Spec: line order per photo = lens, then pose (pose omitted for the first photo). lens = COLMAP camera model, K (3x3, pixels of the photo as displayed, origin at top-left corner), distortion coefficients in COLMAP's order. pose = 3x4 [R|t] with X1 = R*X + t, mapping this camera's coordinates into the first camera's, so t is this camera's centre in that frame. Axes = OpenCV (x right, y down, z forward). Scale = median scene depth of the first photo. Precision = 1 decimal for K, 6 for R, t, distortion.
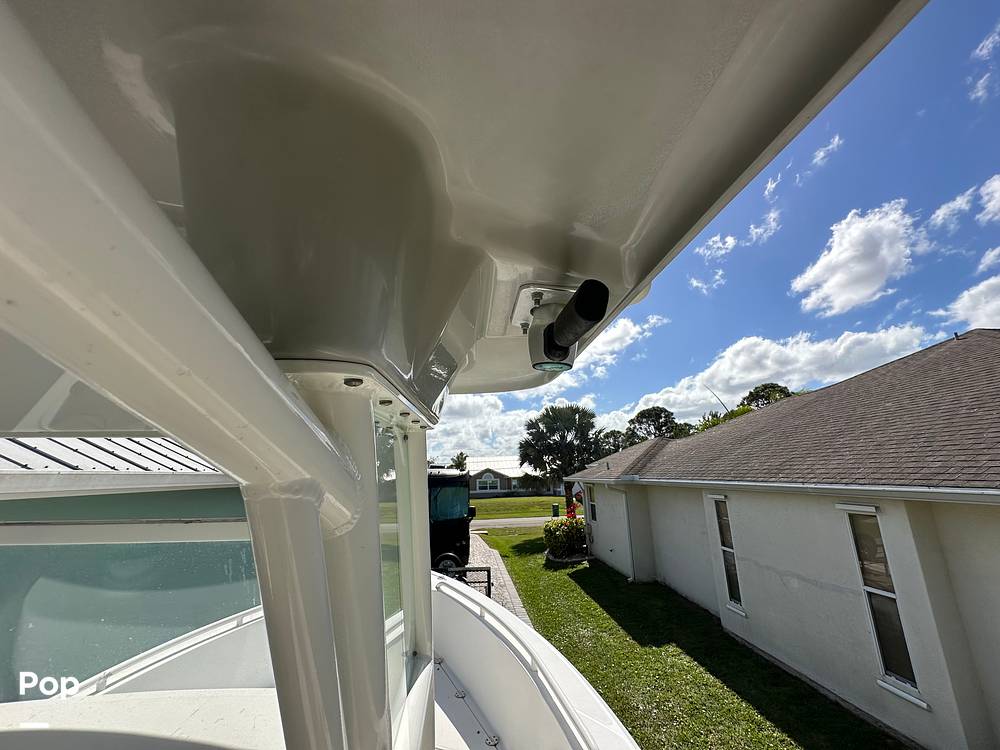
lens RADIAL K [[398.1, 0, 499.7], [0, 398.1, 377.3], [0, 0, 1]] dist [-0.001857, 0.000088]
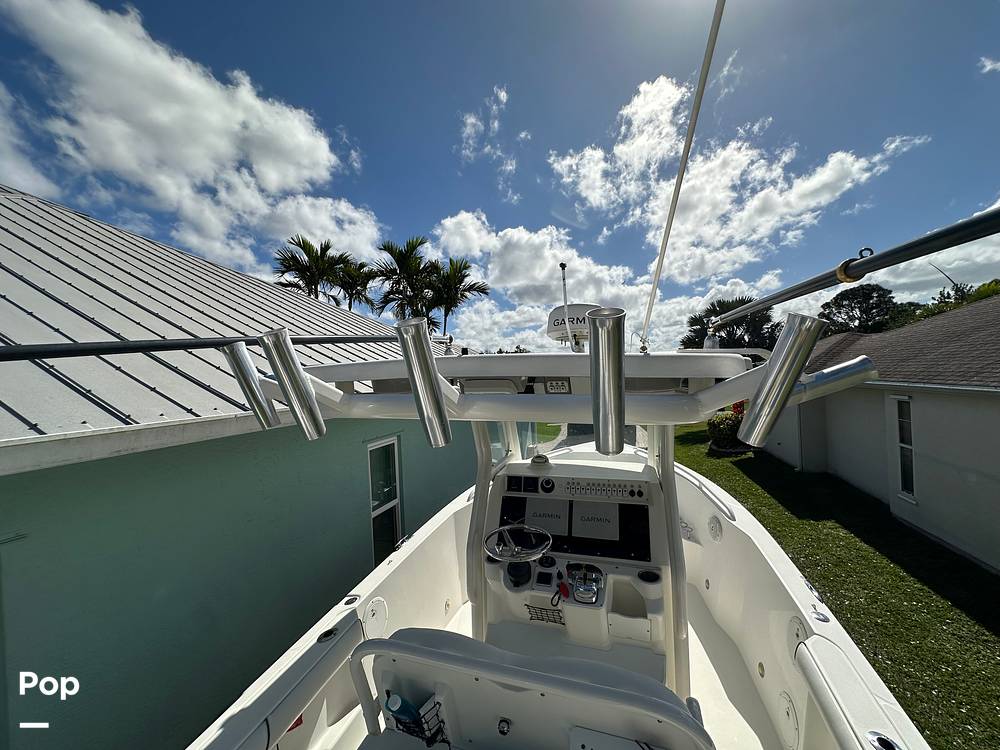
lens RADIAL K [[398.1, 0, 503.5], [0, 398.1, 378.4], [0, 0, 1]] dist [-0.001857, 0.000088]
pose [[0.933043, -0.007671, -0.359683, -0.015291], [0.100796, 0.965305, 0.240886, -0.046868], [0.345356, -0.261012, 0.901444, -0.126282]]
